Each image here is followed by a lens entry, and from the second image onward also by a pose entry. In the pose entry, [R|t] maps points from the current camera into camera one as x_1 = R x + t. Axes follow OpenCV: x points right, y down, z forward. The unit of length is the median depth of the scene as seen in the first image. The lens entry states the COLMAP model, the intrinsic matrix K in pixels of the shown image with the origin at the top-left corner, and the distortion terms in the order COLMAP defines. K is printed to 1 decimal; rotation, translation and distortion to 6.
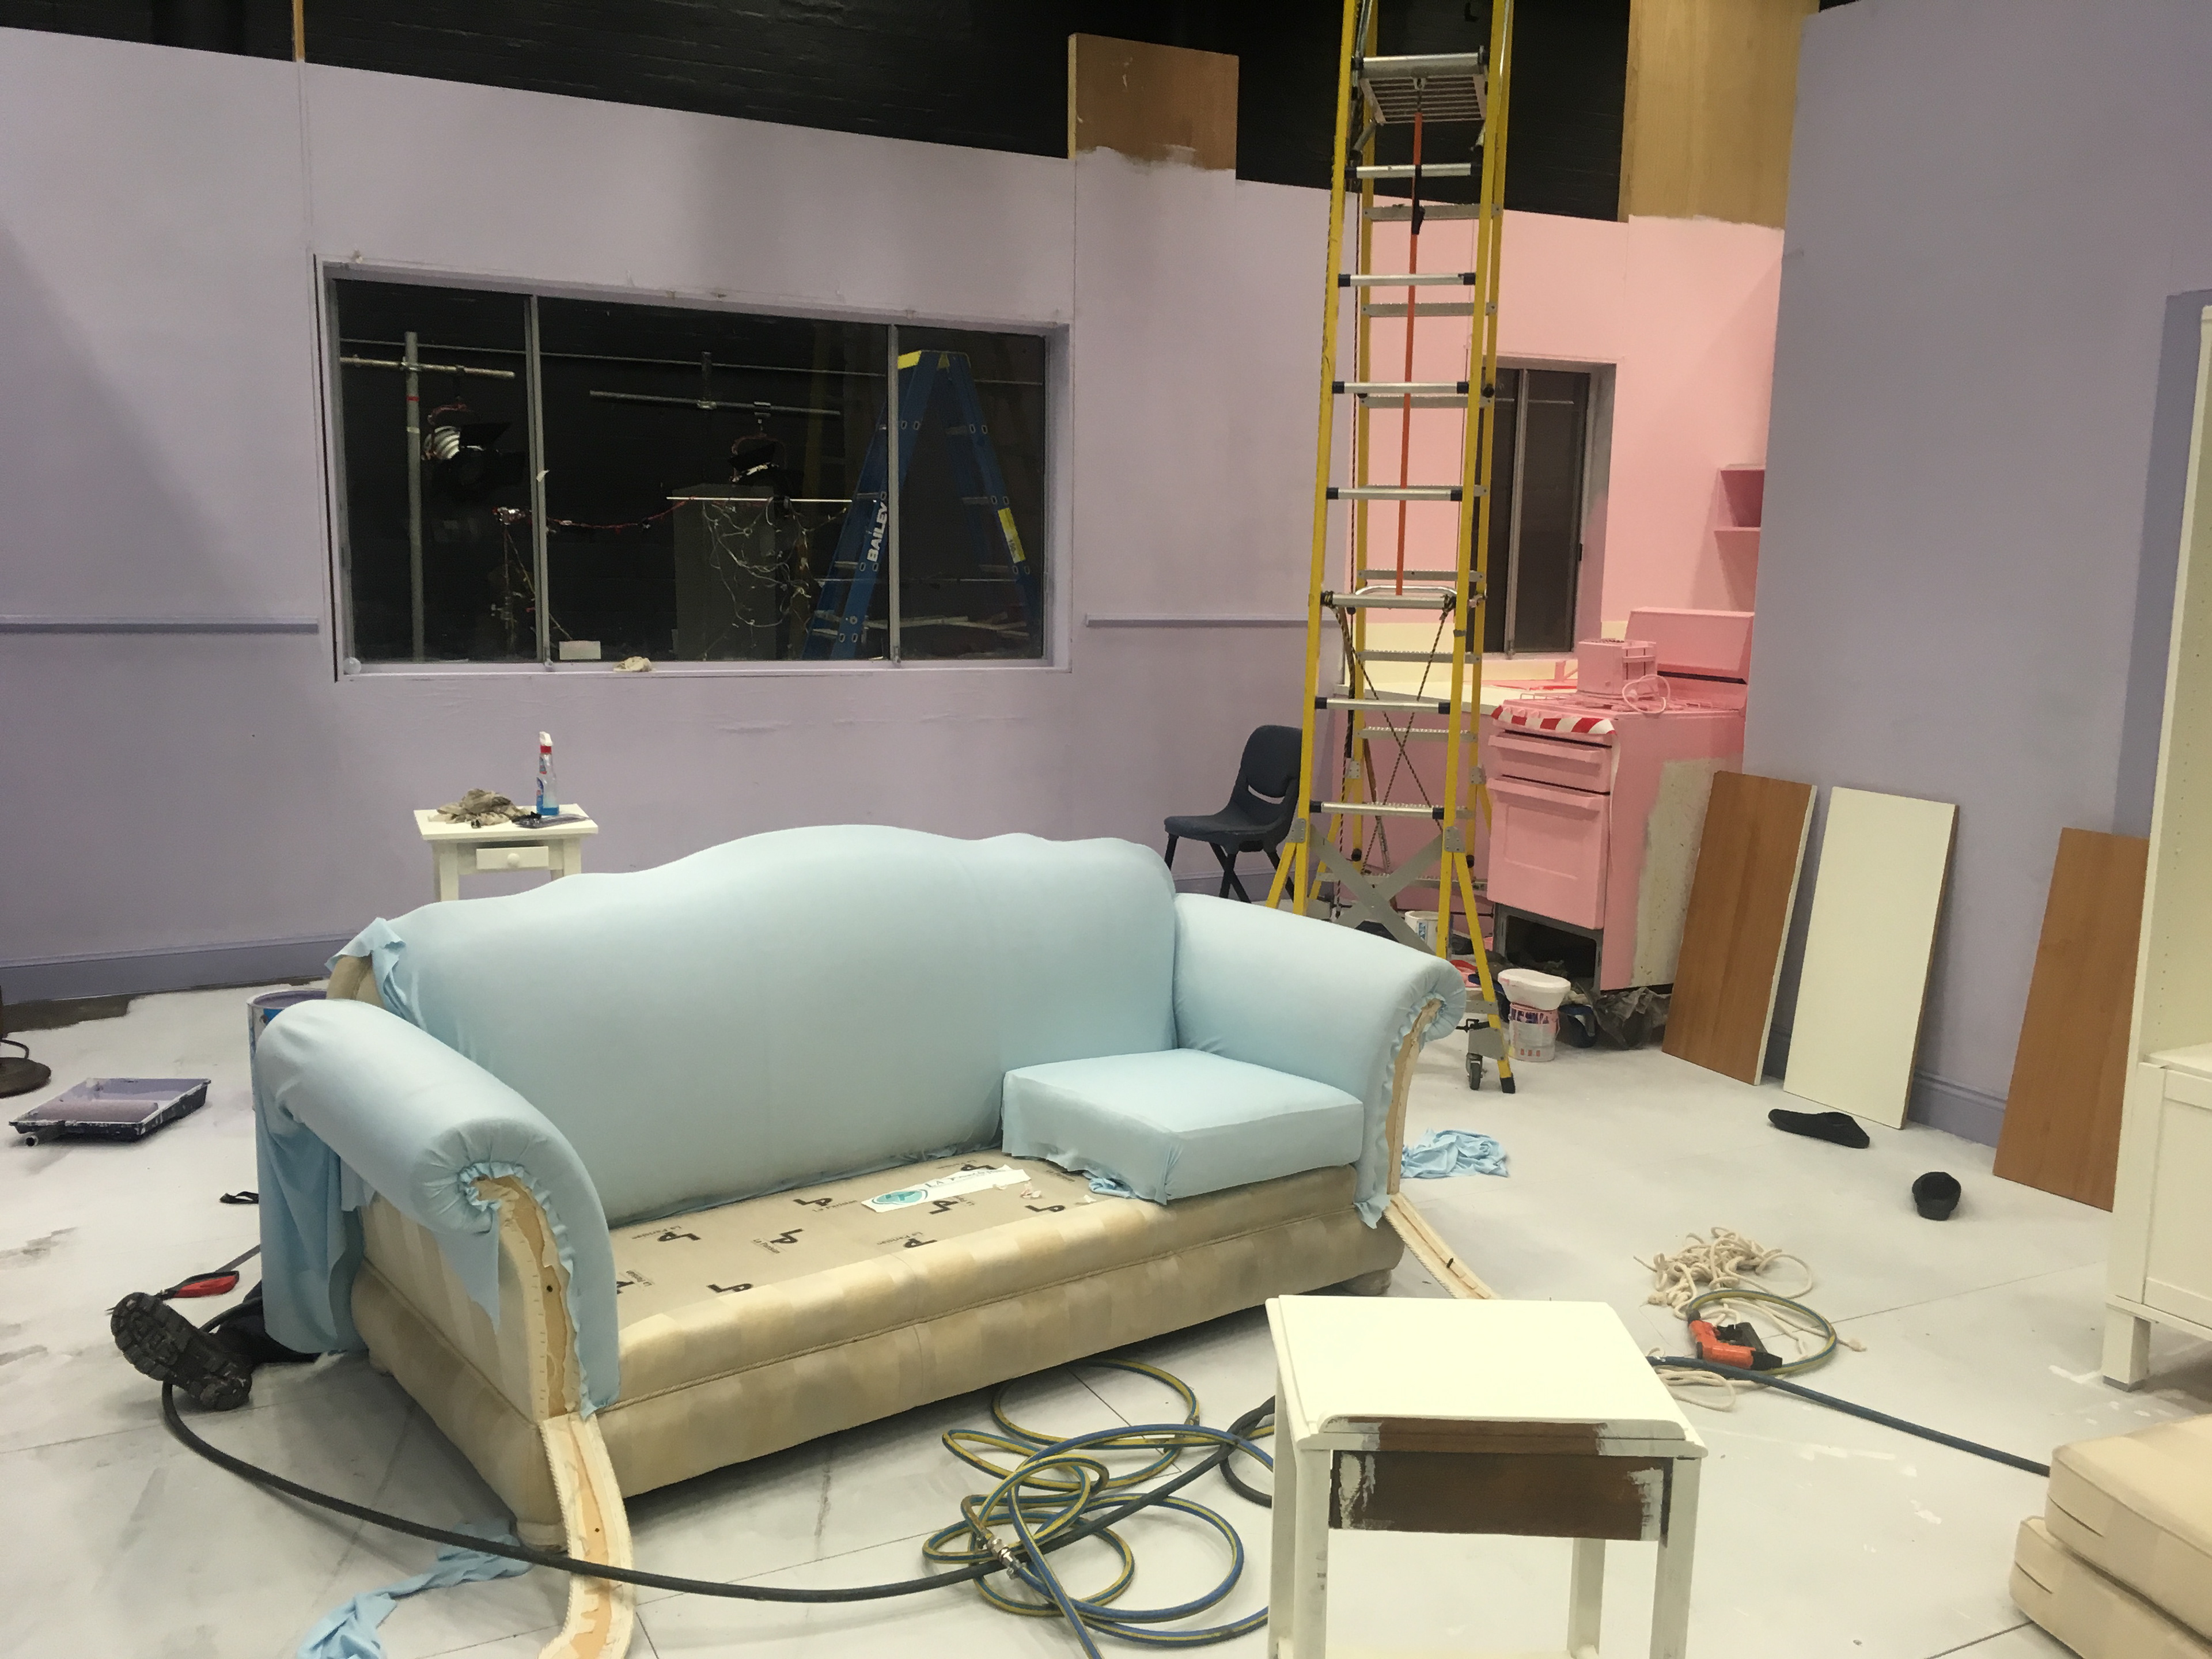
lens RADIAL K [[1882.7, 0, 1093.9], [0, 1882.7, 837.7], [0, 0, 1]] dist [0.084344, 0.026879]
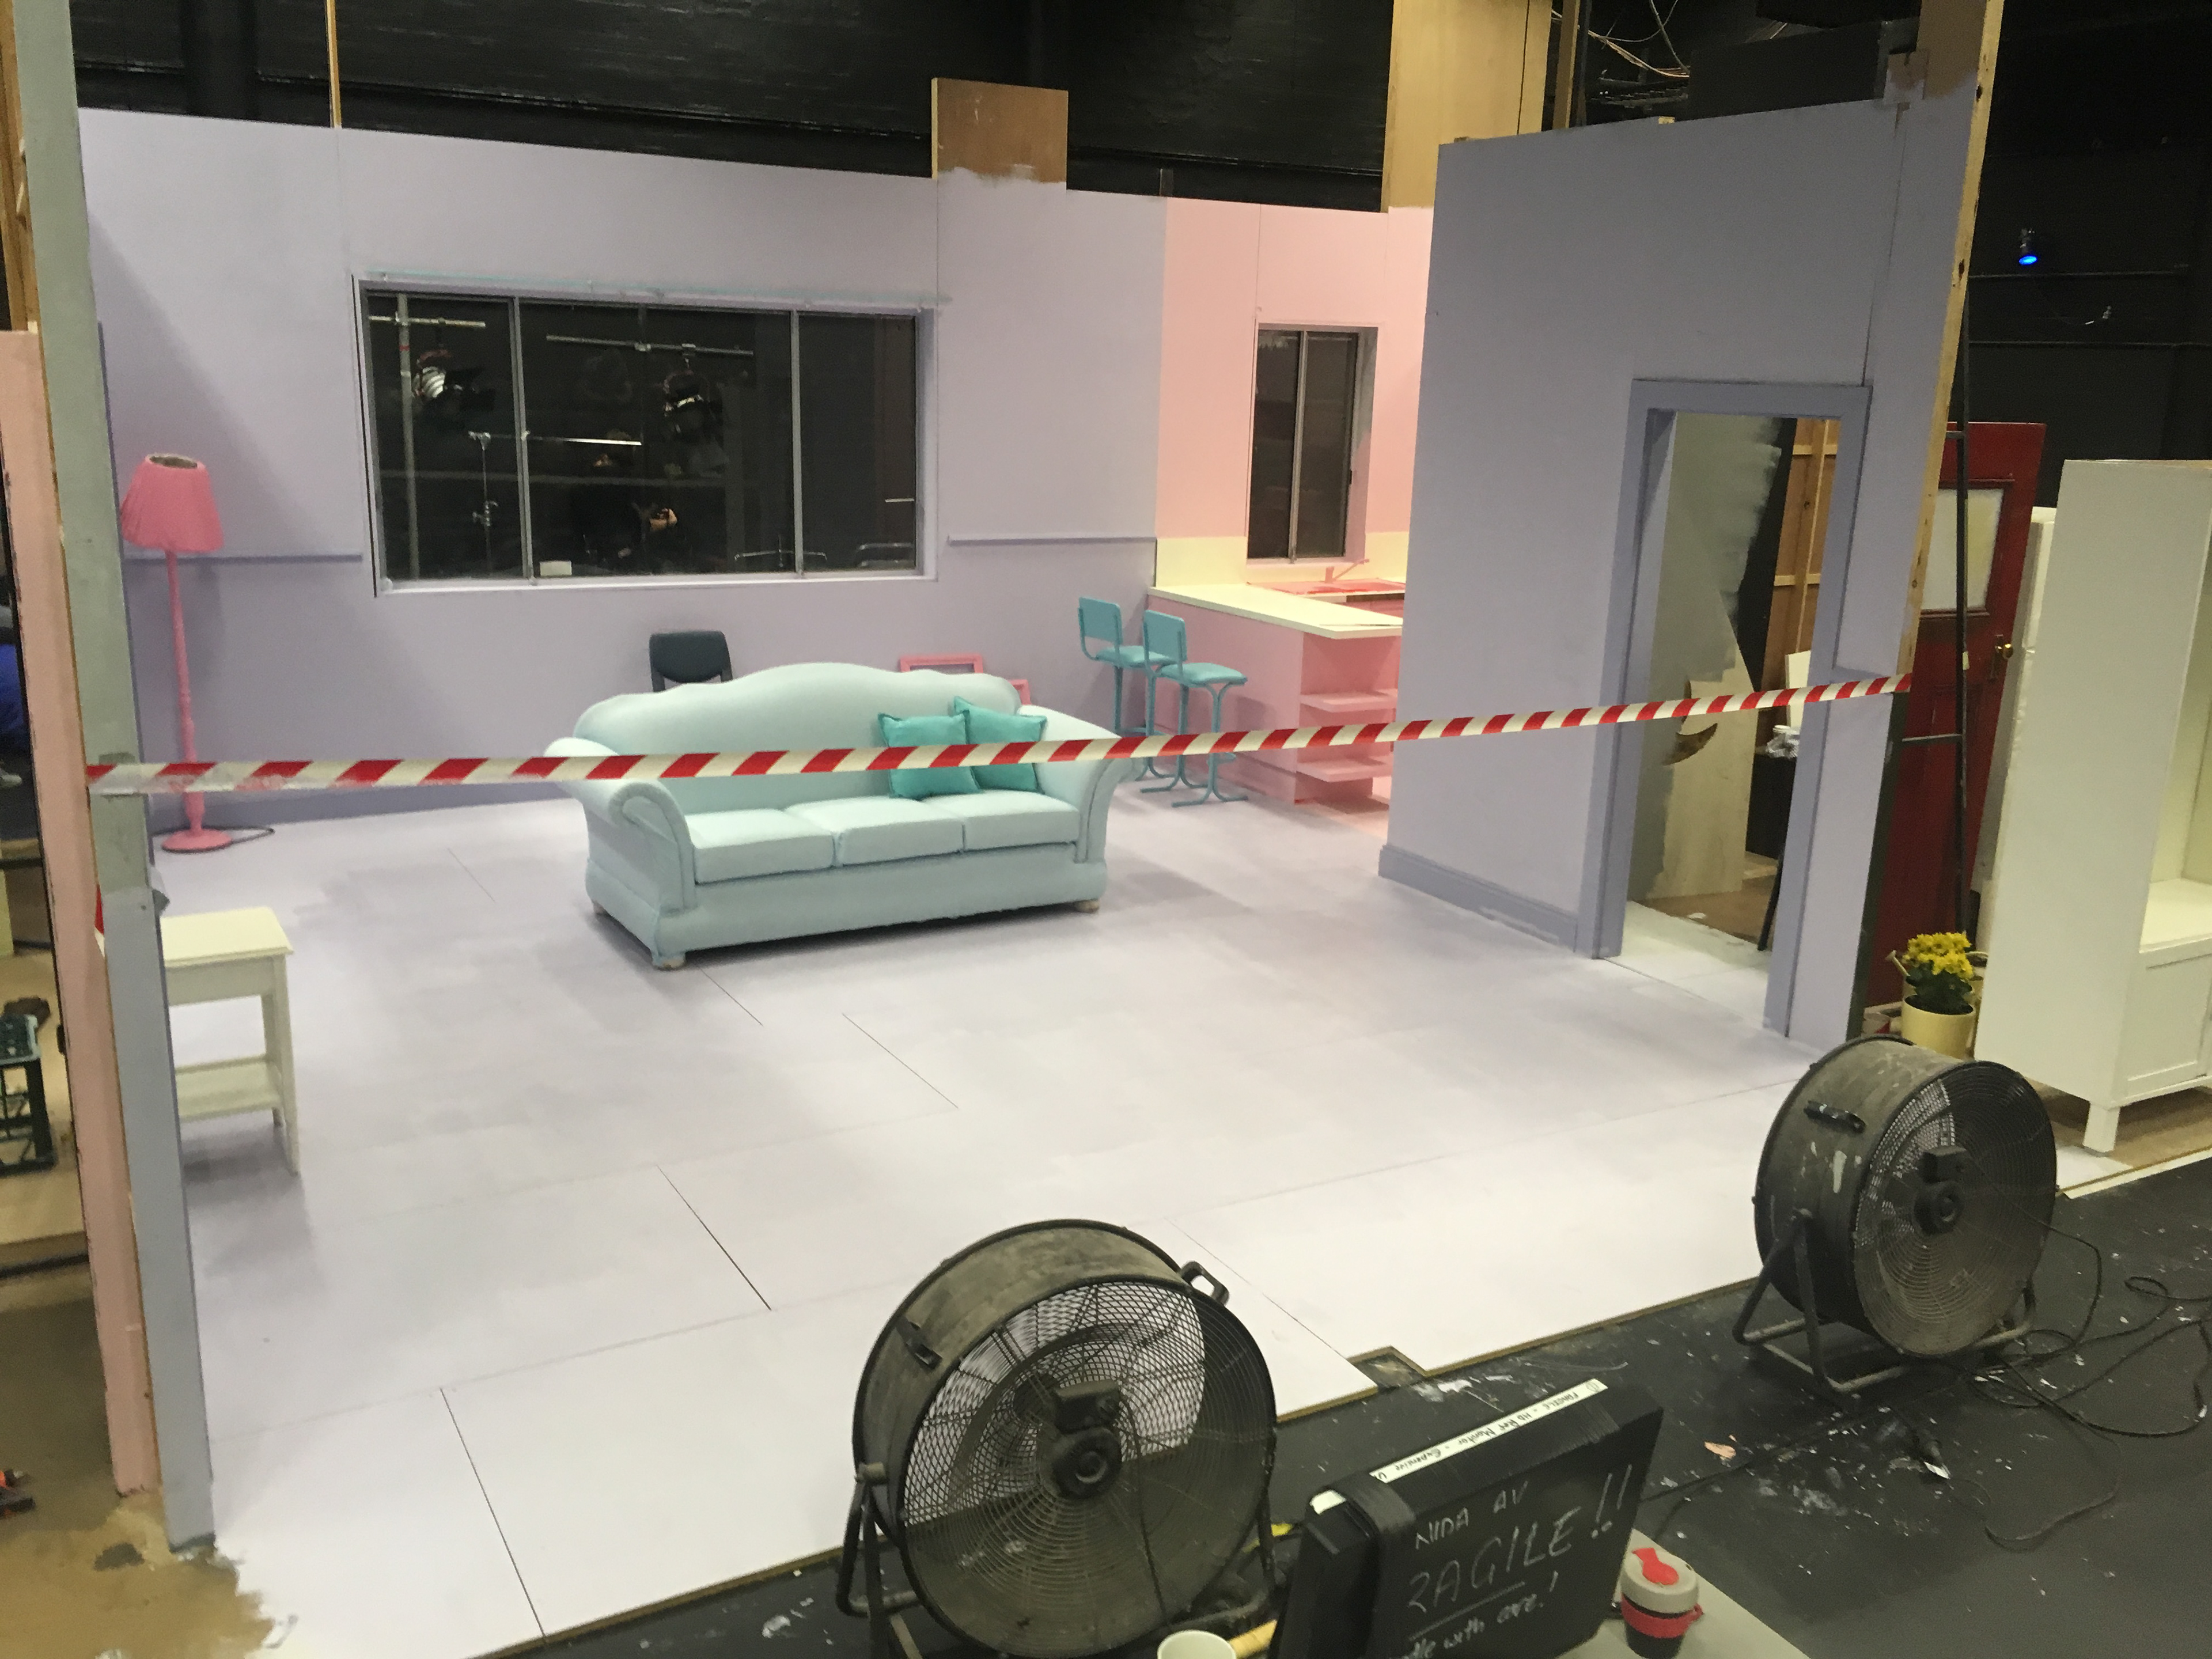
lens RADIAL K [[1882.7, 0, 1103.5], [0, 1882.7, 844.7], [0, 0, 1]] dist [0.084344, 0.026879]
pose [[0.998803, 0.002464, 0.048857, 0.038838], [-0.007520, 0.994593, 0.103580, -0.043833], [-0.048338, -0.103824, 0.993420, -0.309868]]
